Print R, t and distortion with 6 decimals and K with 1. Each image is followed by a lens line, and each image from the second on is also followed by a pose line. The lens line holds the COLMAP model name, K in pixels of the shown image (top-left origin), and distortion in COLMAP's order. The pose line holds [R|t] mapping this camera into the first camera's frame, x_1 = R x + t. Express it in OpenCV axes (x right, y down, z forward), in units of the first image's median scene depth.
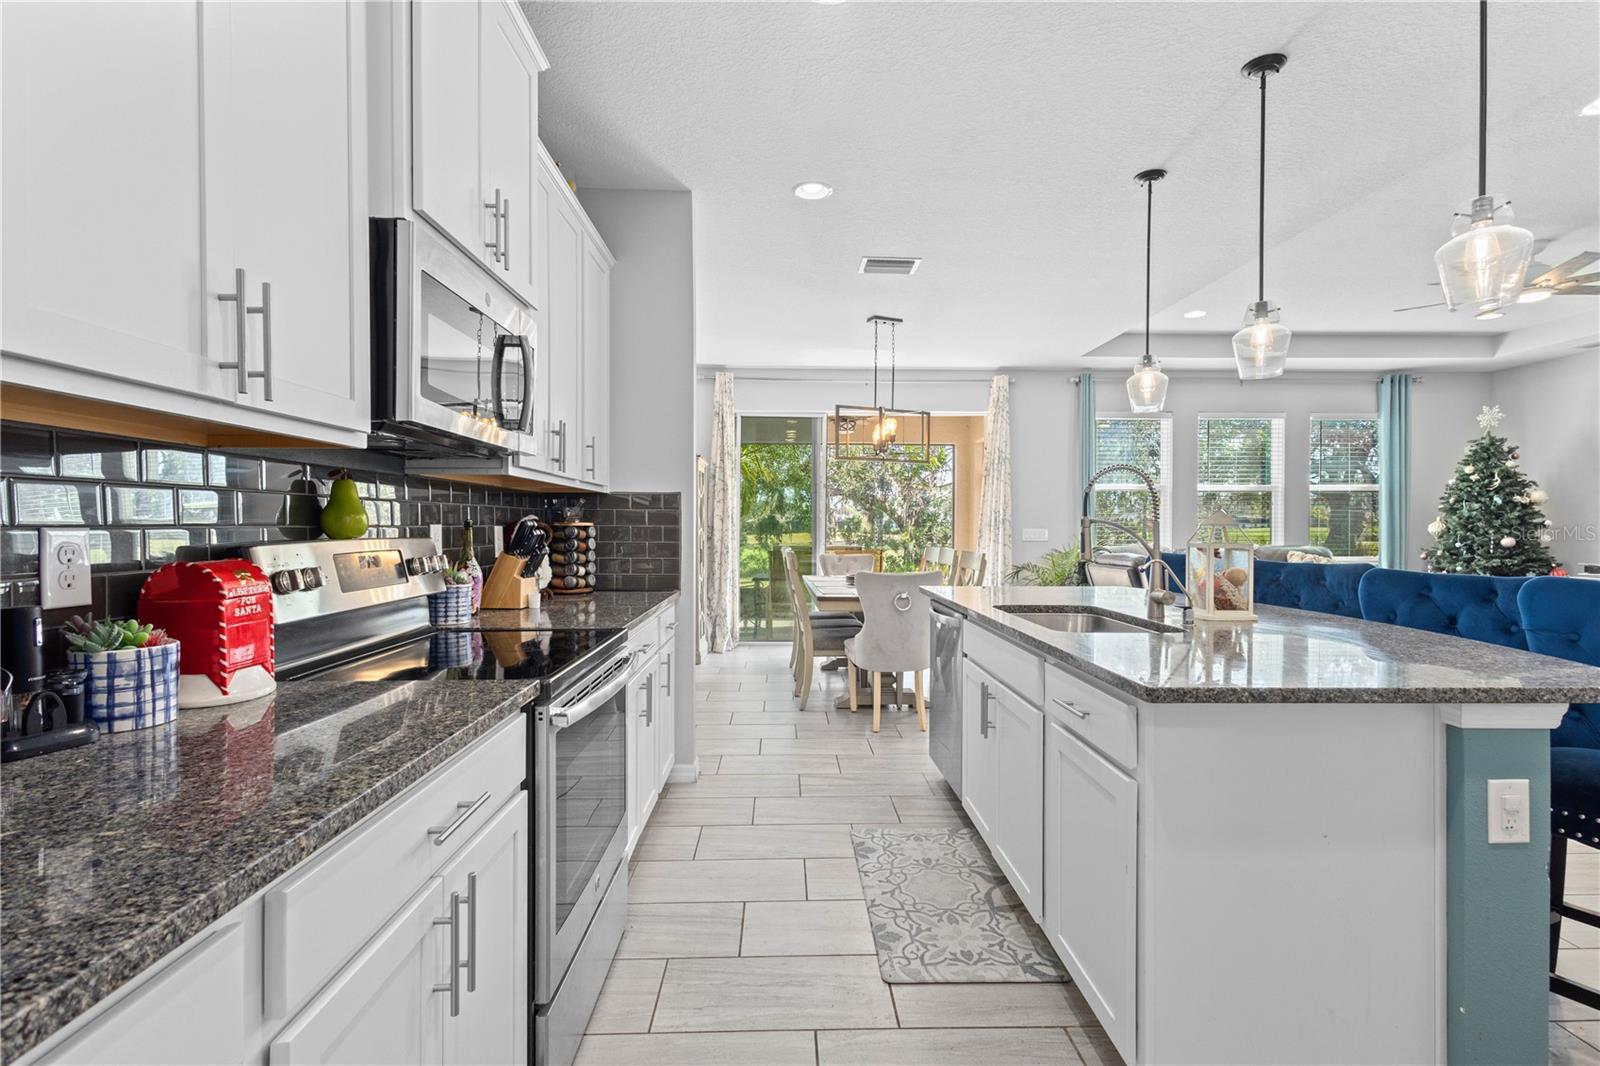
lens RADIAL K [[747.7, 0, 806.9], [0, 747.7, 529.0], [0, 0, 1]] dist [0.015030, -0.003020]
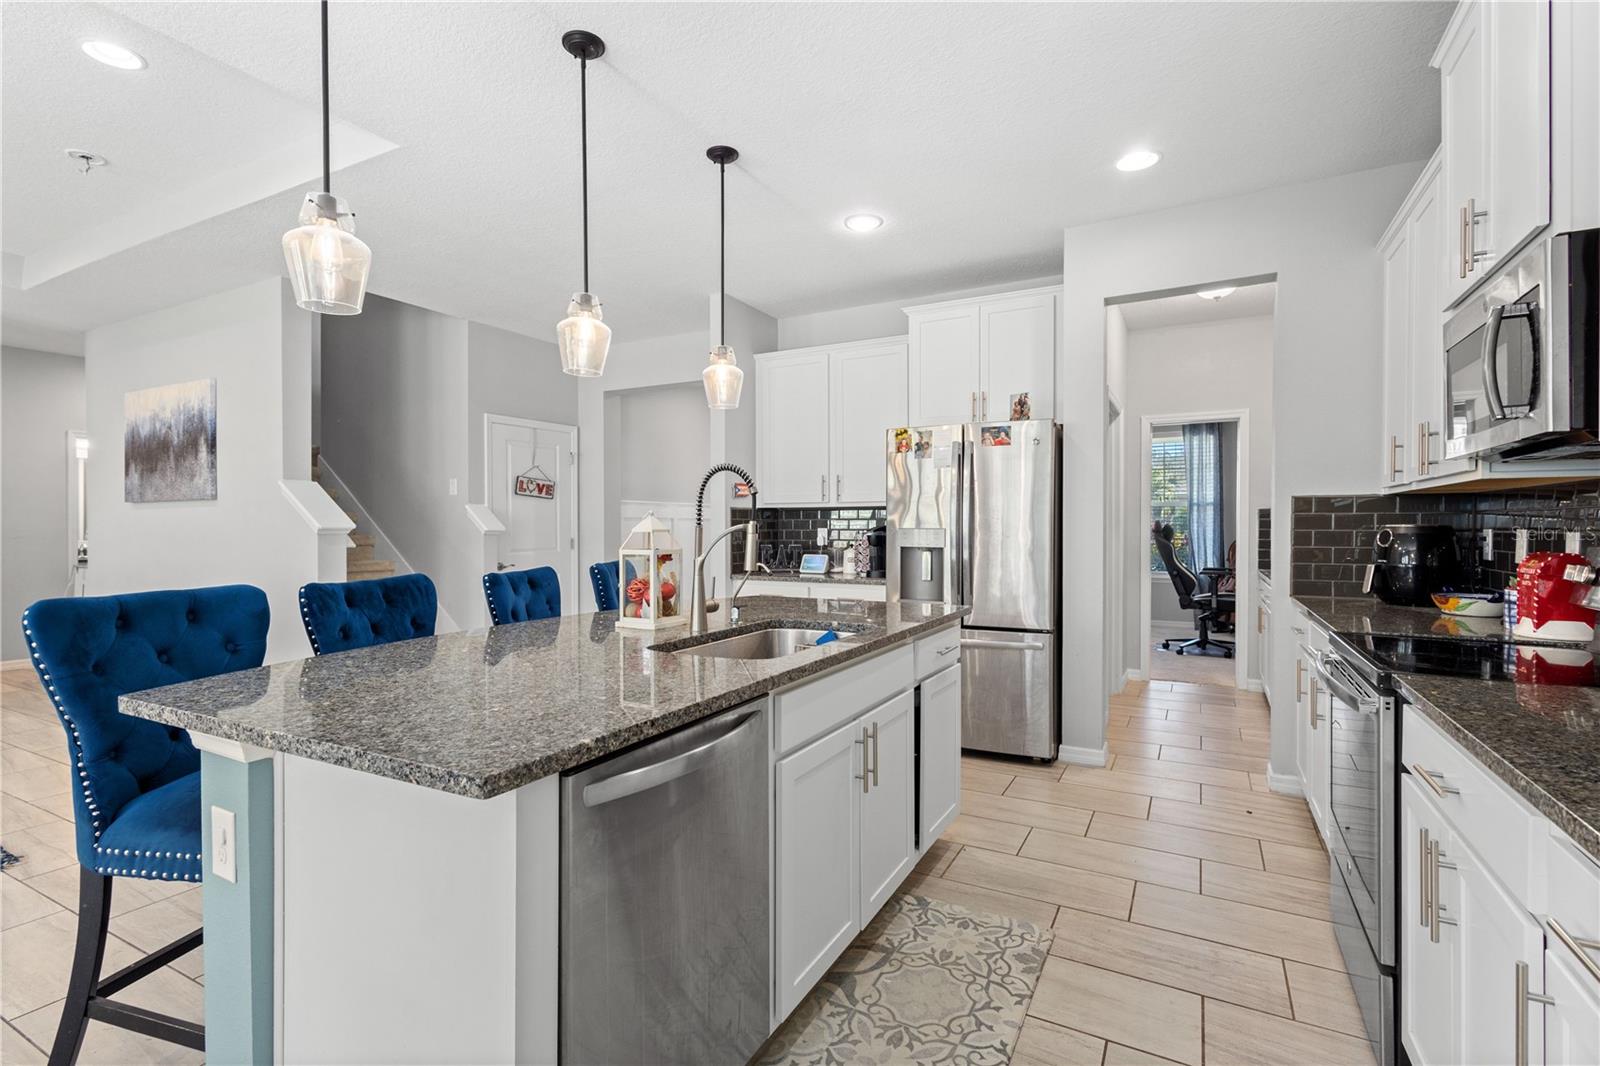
lens RADIAL K [[747.7, 0, 792.9], [0, 747.7, 531.8], [0, 0, 1]] dist [0.015030, -0.003020]
pose [[-0.862691, -0.001711, 0.505728, -0.037406], [0.003176, 0.999956, 0.008800, -0.004374], [-0.505721, 0.009197, -0.862648, 0.626485]]
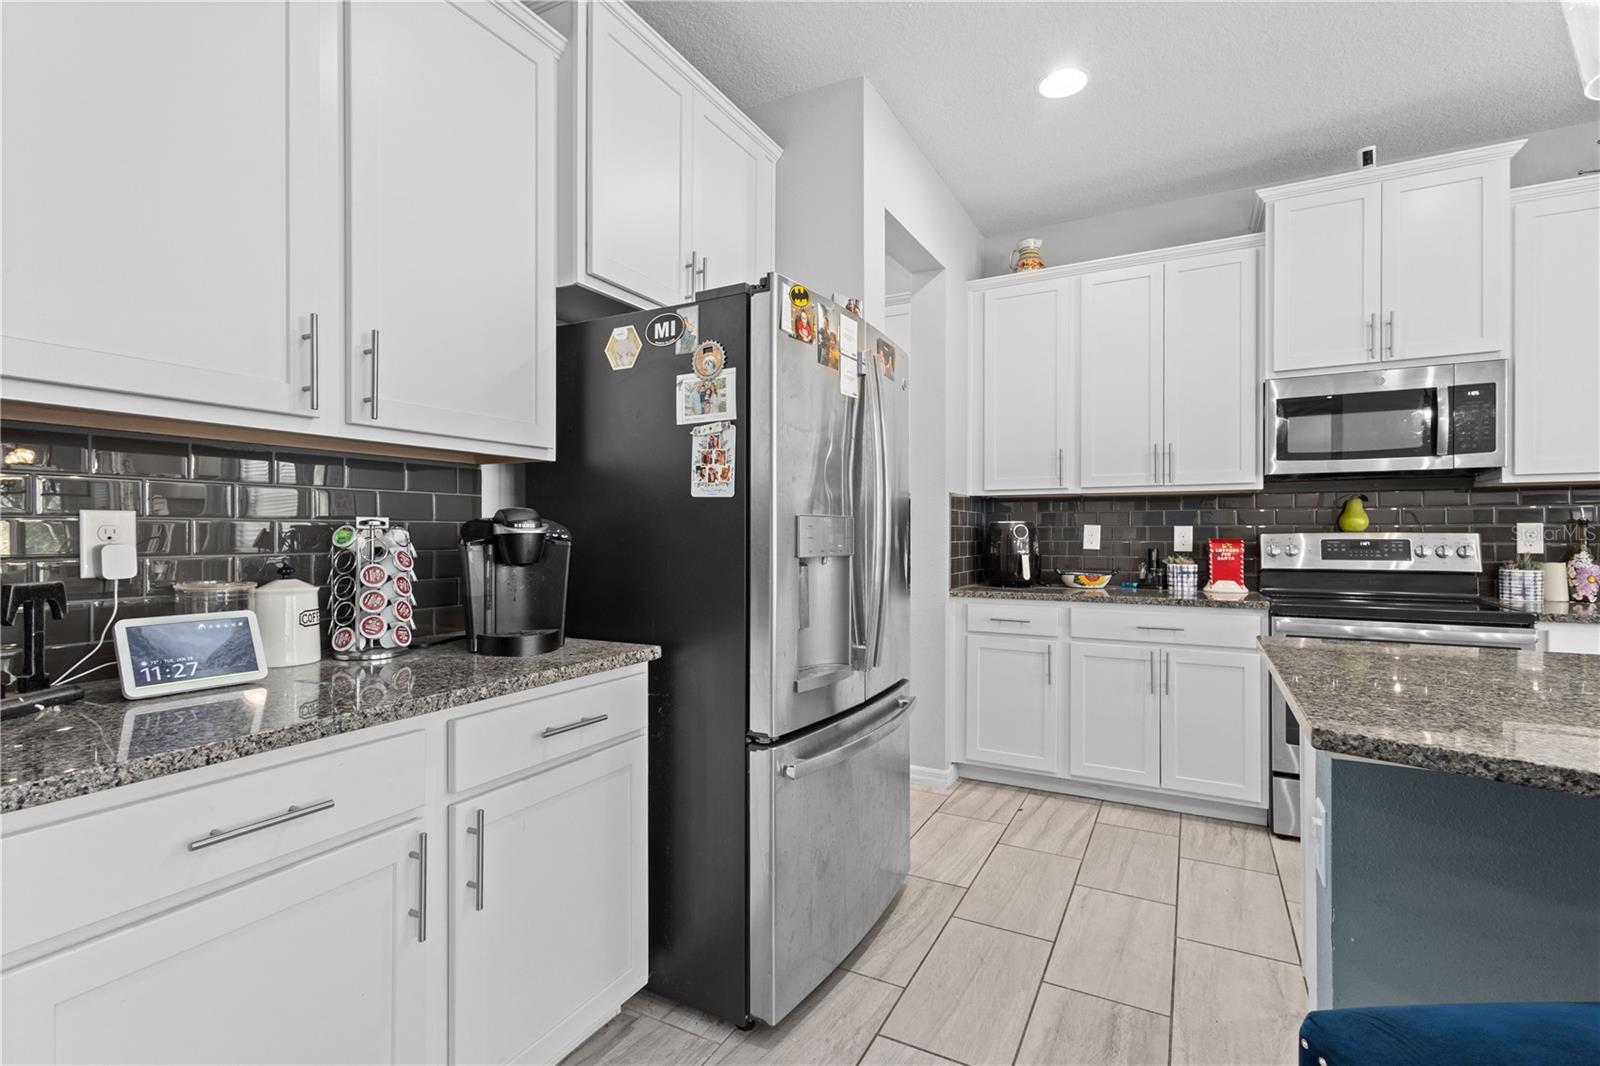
lens RADIAL K [[747.7, 0, 799.3], [0, 747.7, 533.1], [0, 0, 1]] dist [0.015030, -0.003020]
pose [[-0.492097, 0.001672, -0.870539, 0.417520], [-0.003499, 0.999986, 0.003898, 0.003386], [0.870534, 0.004964, -0.492084, 0.192004]]
